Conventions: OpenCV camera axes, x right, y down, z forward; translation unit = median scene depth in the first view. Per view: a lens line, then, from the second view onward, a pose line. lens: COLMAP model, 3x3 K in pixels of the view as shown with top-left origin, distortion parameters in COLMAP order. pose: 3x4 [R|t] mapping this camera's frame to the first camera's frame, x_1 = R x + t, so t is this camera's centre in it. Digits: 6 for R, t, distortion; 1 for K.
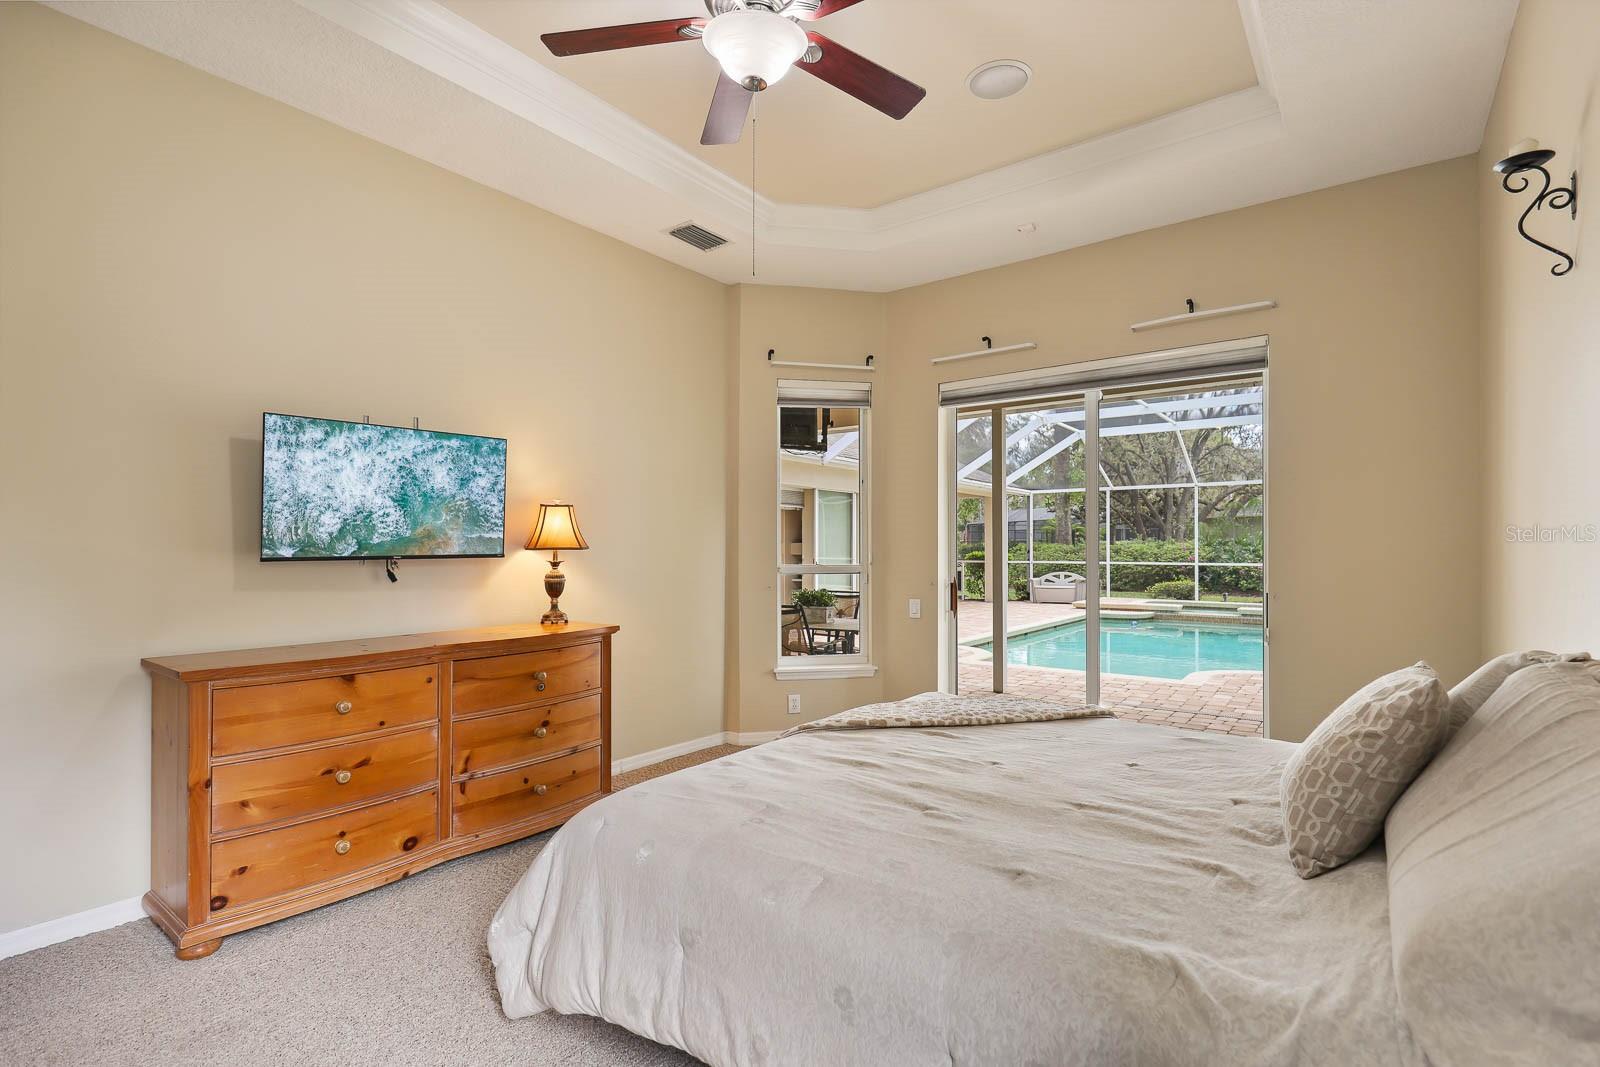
lens RADIAL K [[758.1, 0, 801.7], [0, 758.1, 542.7], [0, 0, 1]] dist [0.000304, -0.000358]
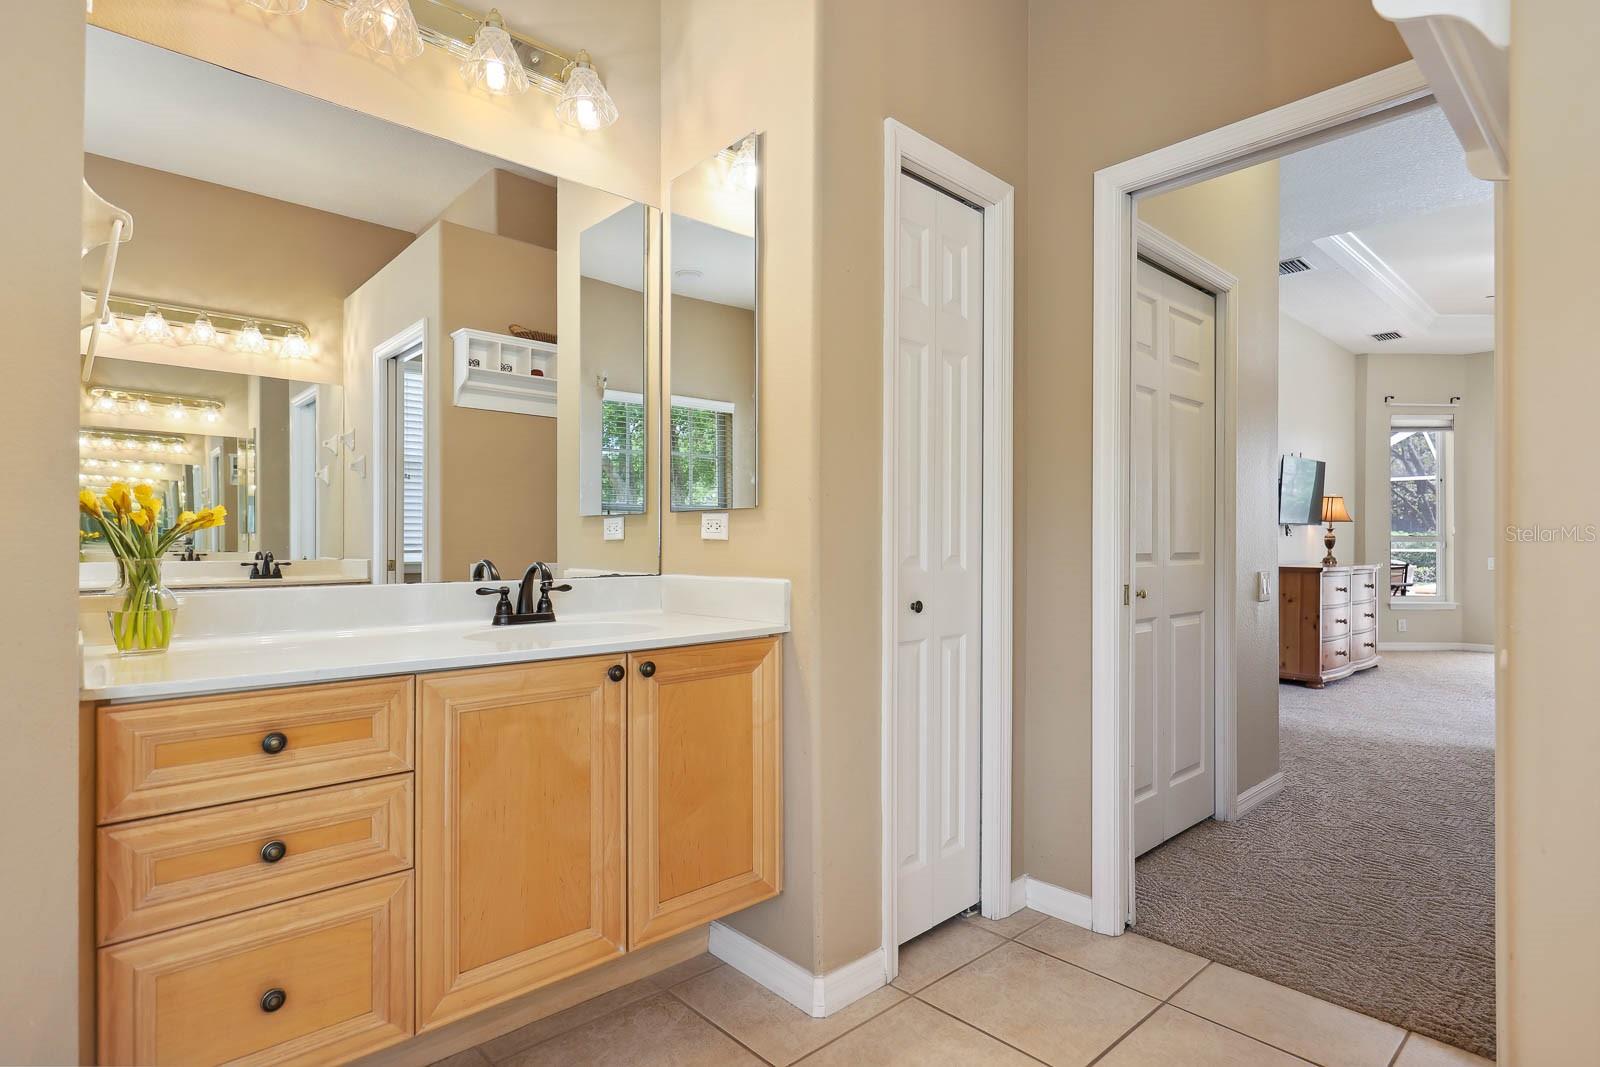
lens RADIAL K [[817.3, 0, 800.8], [0, 817.3, 539.0], [0, 0, 1]] dist [0.009366, -0.000004]
pose [[0.986779, -0.000882, -0.162067, -1.237878], [0.000357, 0.999995, -0.003267, 0.055142], [0.162069, 0.003166, 0.986774, -1.099409]]
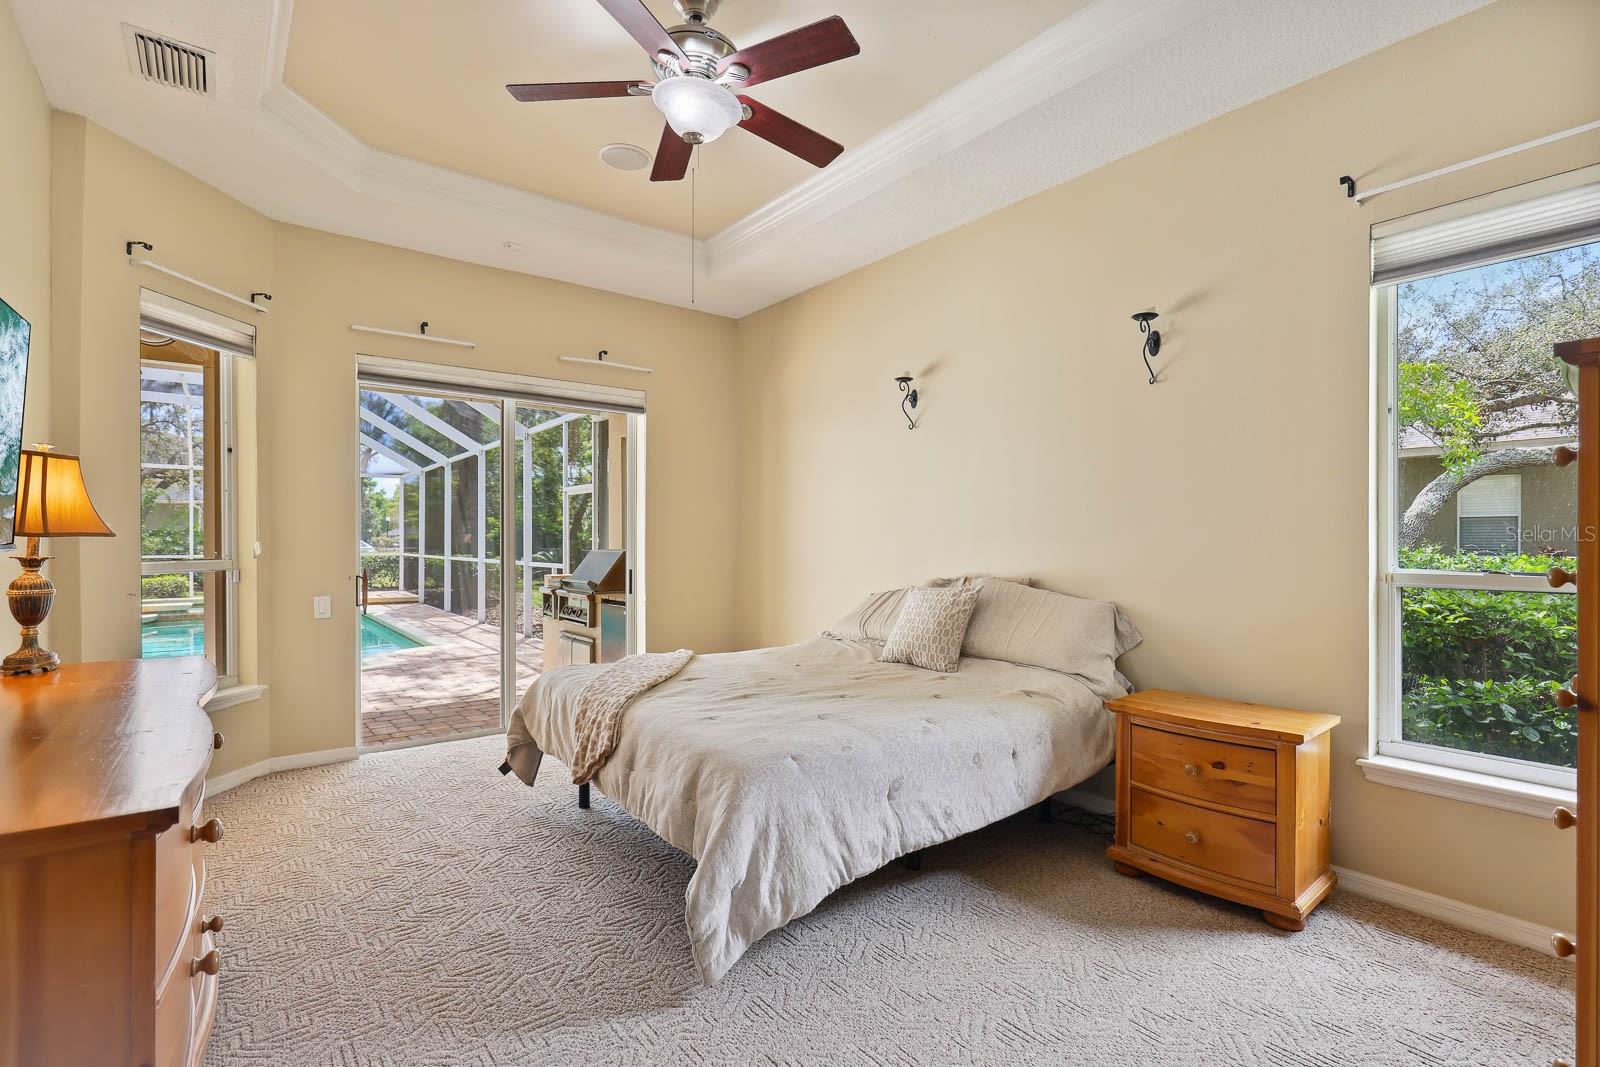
lens RADIAL K [[758.1, 0, 801.7], [0, 758.1, 542.7], [0, 0, 1]] dist [0.000304, -0.000358]
pose [[0.251313, -0.002801, 0.967902, -0.708860], [-0.007536, 0.999960, 0.004851, 0.006904], [-0.967877, -0.008513, 0.251282, 0.334362]]
